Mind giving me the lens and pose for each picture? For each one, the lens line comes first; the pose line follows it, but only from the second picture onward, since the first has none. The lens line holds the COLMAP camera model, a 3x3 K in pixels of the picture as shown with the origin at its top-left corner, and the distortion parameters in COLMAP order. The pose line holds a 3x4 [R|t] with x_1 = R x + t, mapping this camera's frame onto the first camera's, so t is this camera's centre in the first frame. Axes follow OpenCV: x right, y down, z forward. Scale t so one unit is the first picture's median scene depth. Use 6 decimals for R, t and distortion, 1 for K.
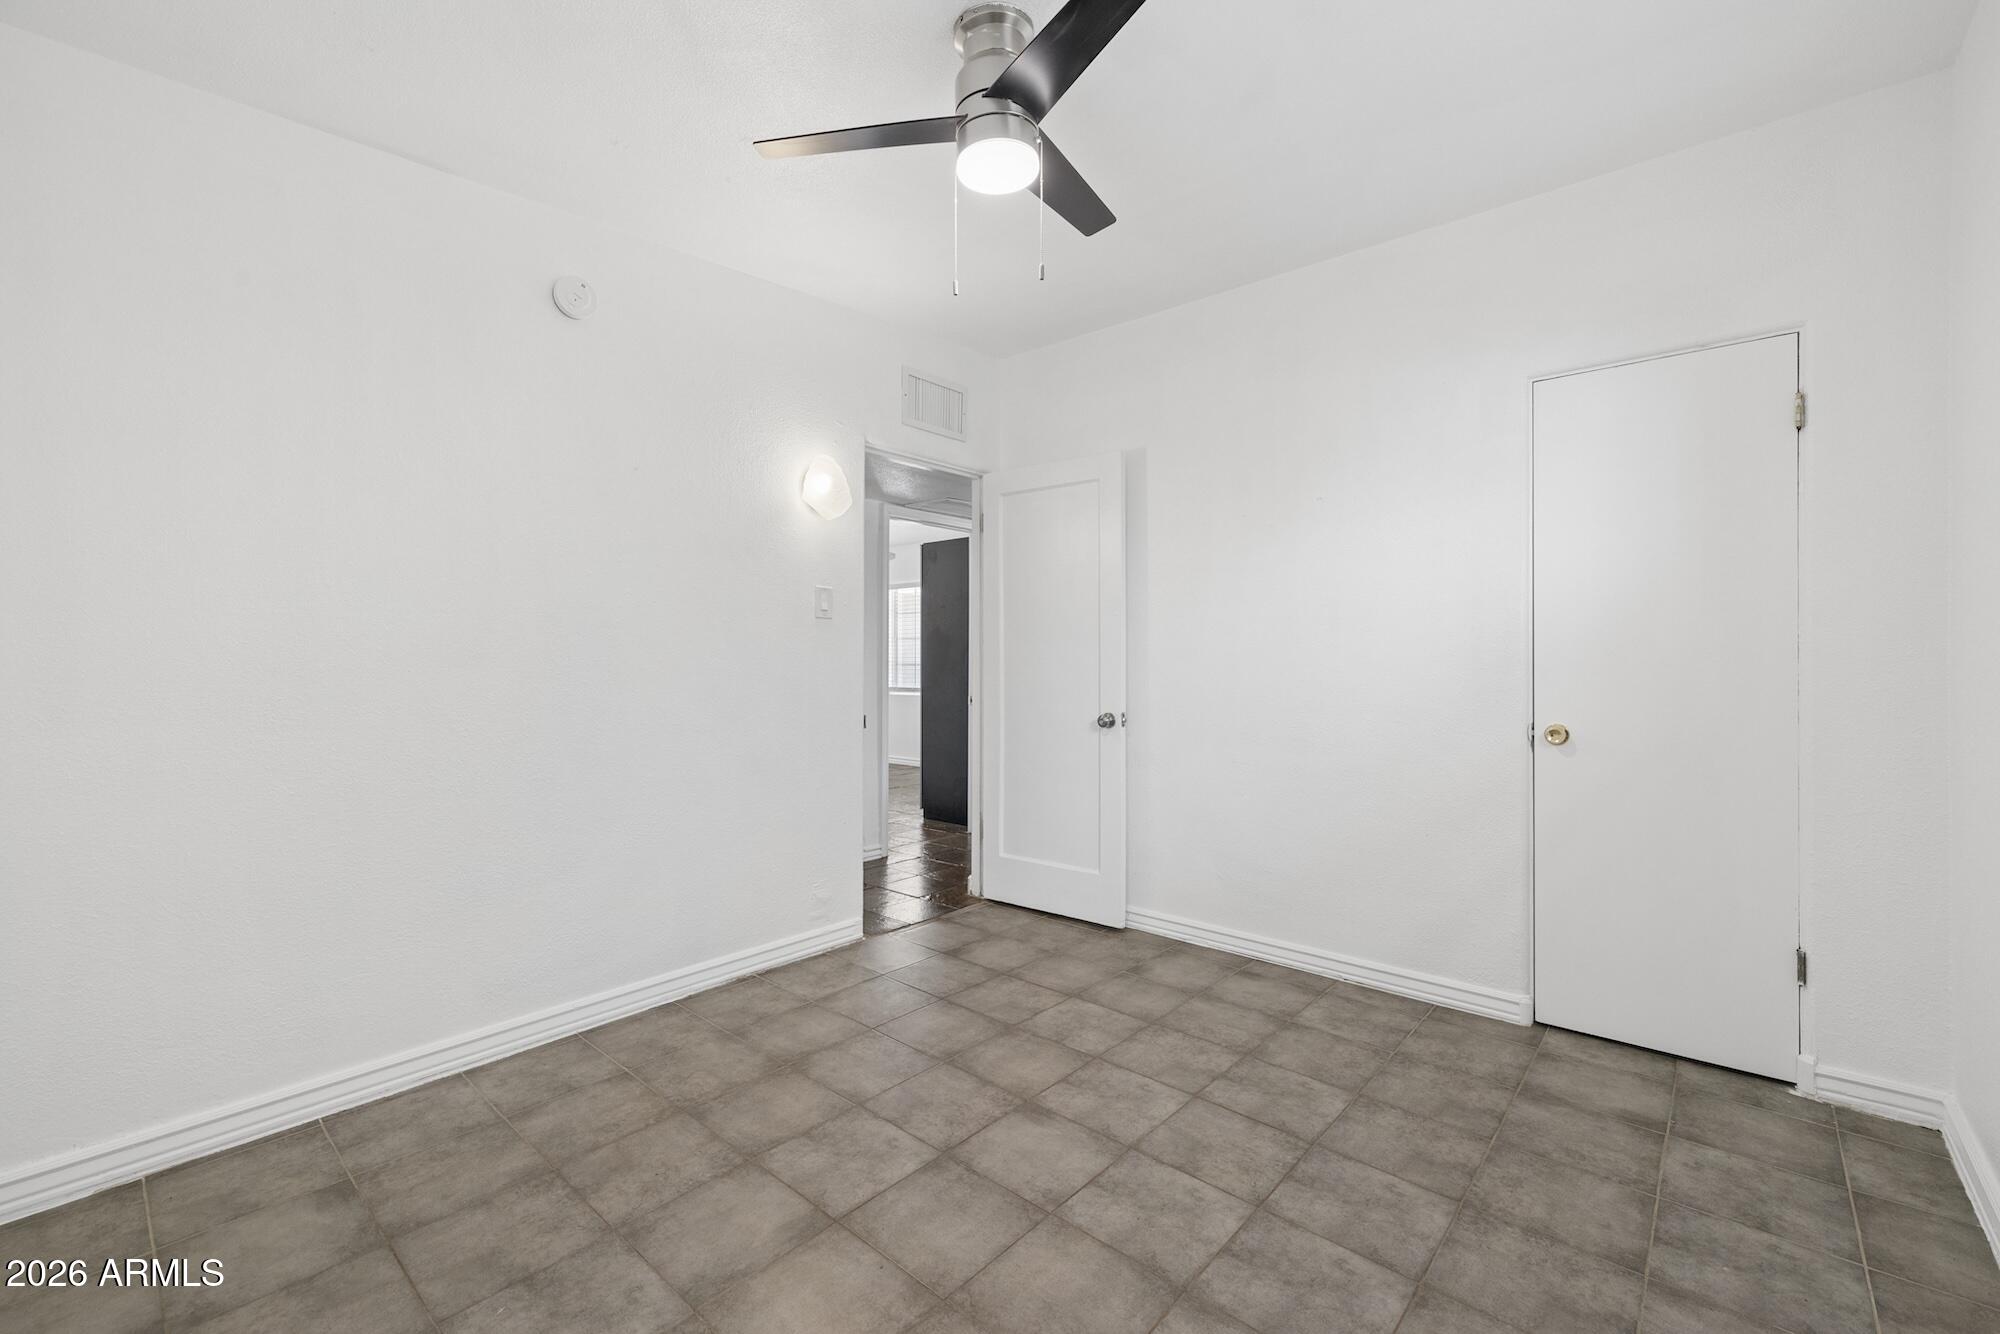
lens RADIAL K [[863.4, 0, 1004.3], [0, 863.4, 666.0], [0, 0, 1]] dist [0.000702, -0.000185]
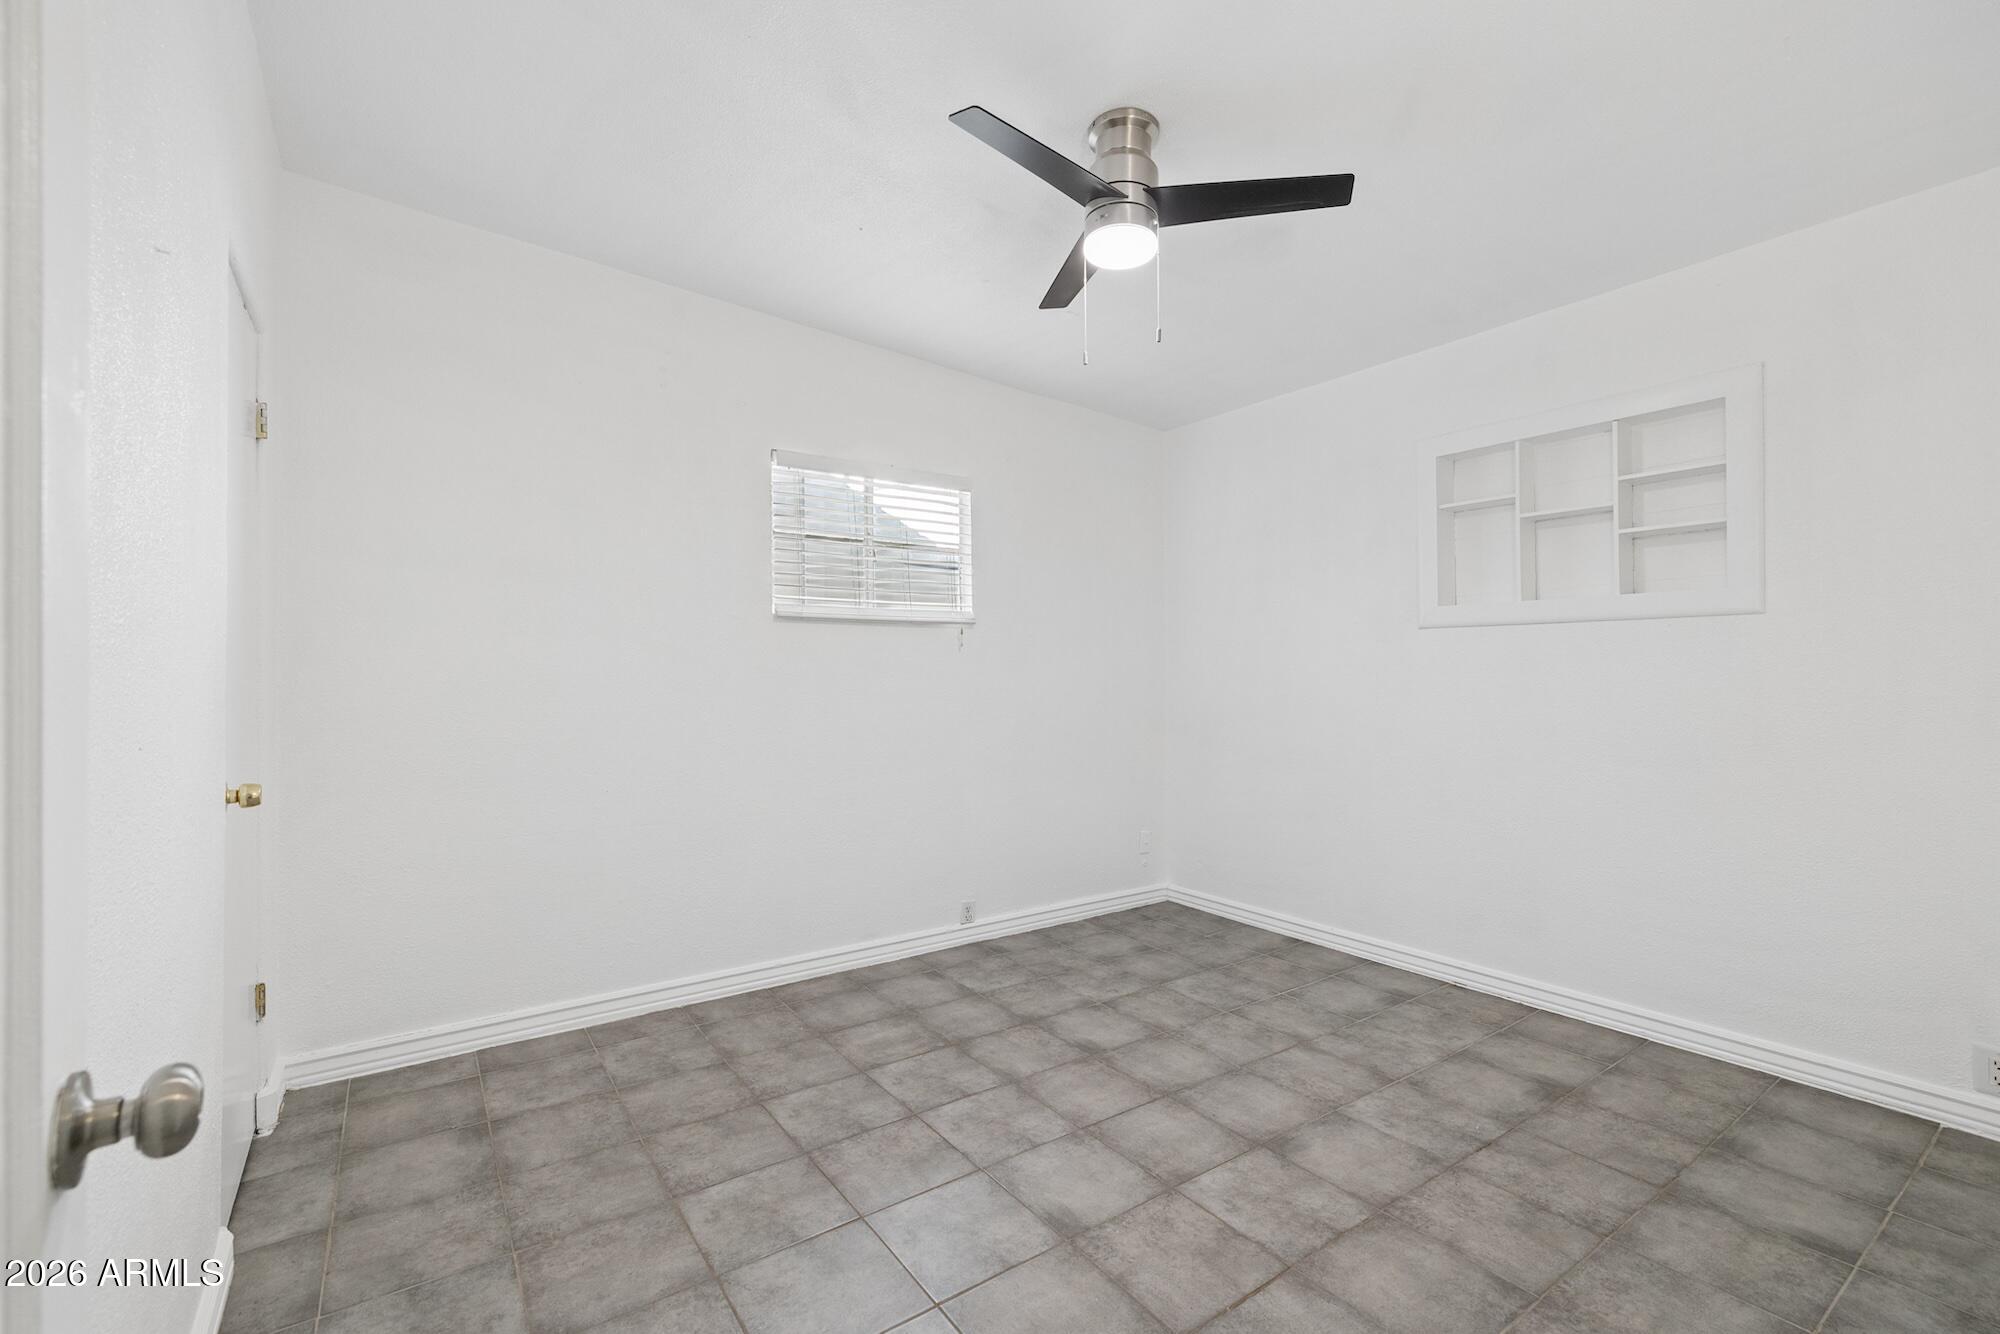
lens RADIAL K [[863.4, 0, 1007.6], [0, 863.4, 663.0], [0, 0, 1]] dist [0.000702, -0.000185]
pose [[-0.974201, 0.001649, 0.225677, -0.109781], [0.000301, 0.999982, -0.006007, -0.020404], [-0.225683, -0.005784, -0.974184, 2.010202]]
